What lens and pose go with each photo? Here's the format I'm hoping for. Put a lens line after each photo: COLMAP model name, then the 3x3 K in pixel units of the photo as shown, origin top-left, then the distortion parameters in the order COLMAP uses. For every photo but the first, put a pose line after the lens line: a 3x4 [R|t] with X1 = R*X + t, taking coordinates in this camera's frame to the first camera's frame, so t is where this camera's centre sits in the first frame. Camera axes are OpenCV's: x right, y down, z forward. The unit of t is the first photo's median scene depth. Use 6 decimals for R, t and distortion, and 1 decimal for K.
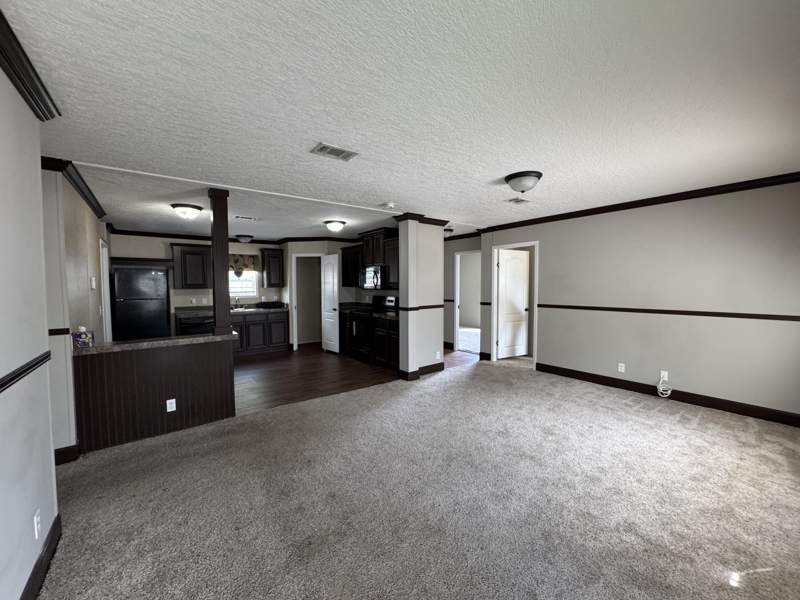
lens RADIAL K [[319.0, 0, 399.5], [0, 319.0, 300.3], [0, 0, 1]] dist [-0.003507, -0.000632]
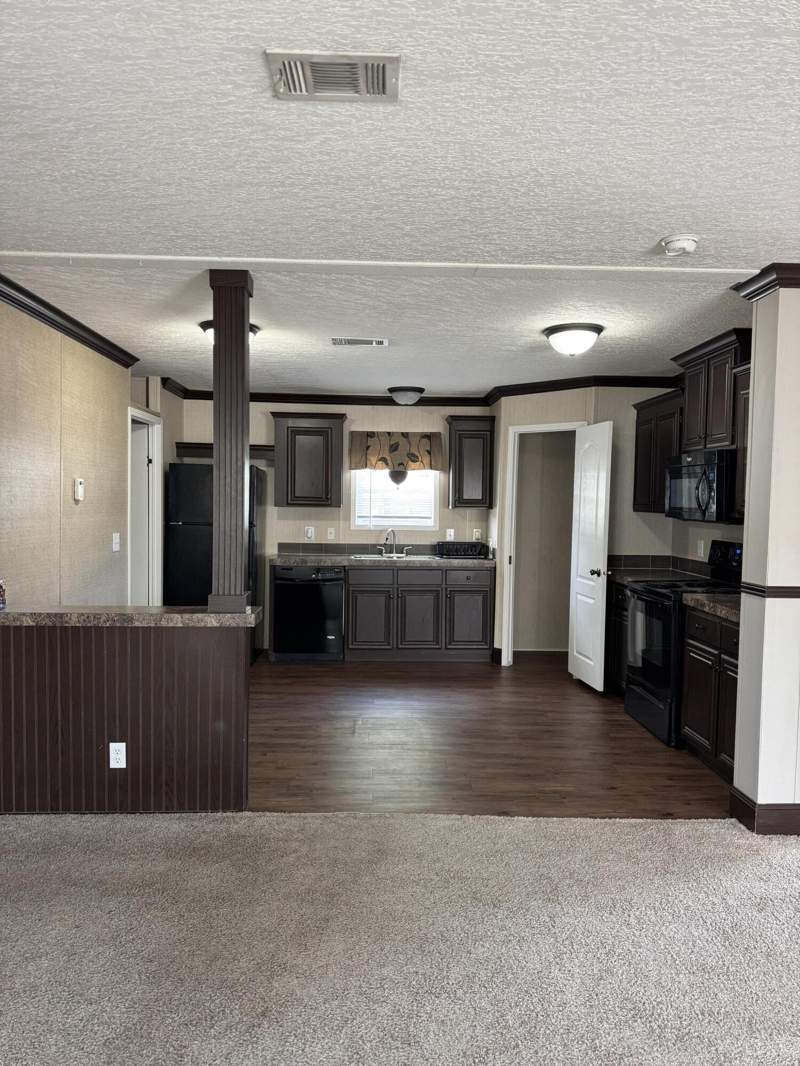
lens RADIAL K [[748.0, 0, 397.0], [0, 748.0, 536.3], [0, 0, 1]] dist [0.034927, -0.012826]
pose [[0.811149, 0.046942, -0.582953, 0.149836], [-0.051865, 0.998620, 0.008247, -0.010801], [0.582535, 0.023545, 0.812464, 0.219068]]
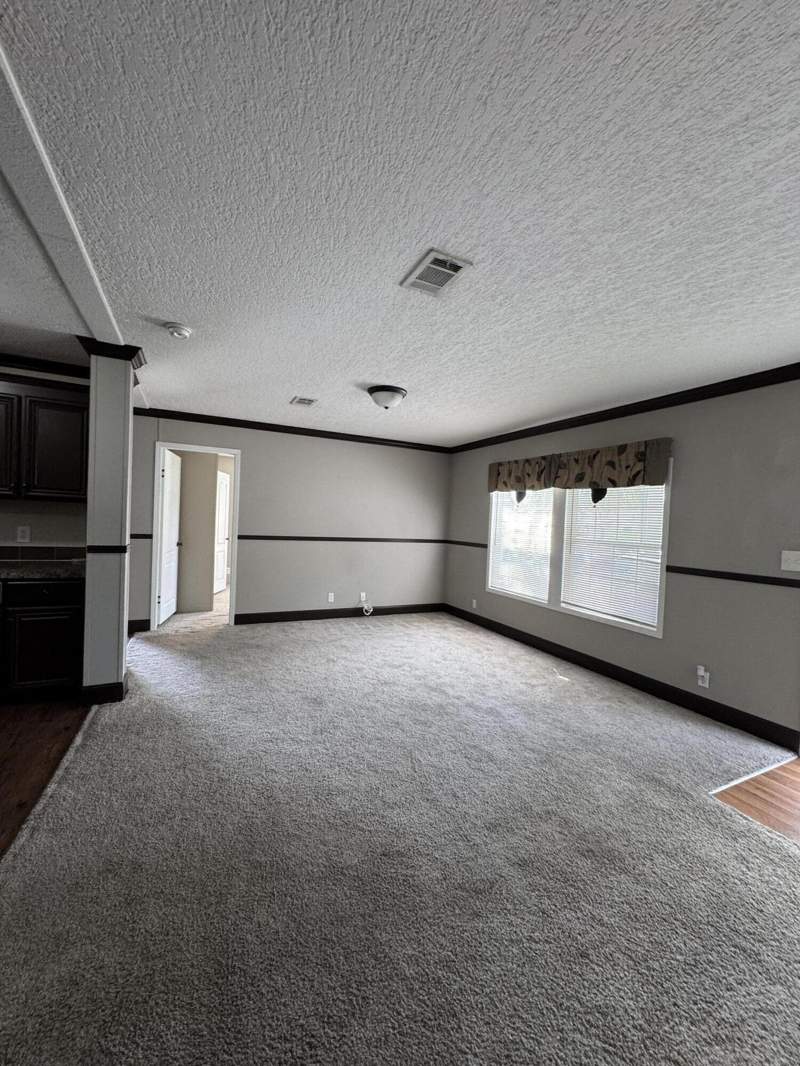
lens RADIAL K [[425.1, 0, 400.6], [0, 425.1, 532.4], [0, 0, 1]] dist [-0.003507, -0.000632]
pose [[0.196335, -0.006124, 0.980518, -0.491998], [0.001580, 0.999981, 0.005930, -0.001059], [-0.980536, 0.000385, 0.196341, 0.449607]]
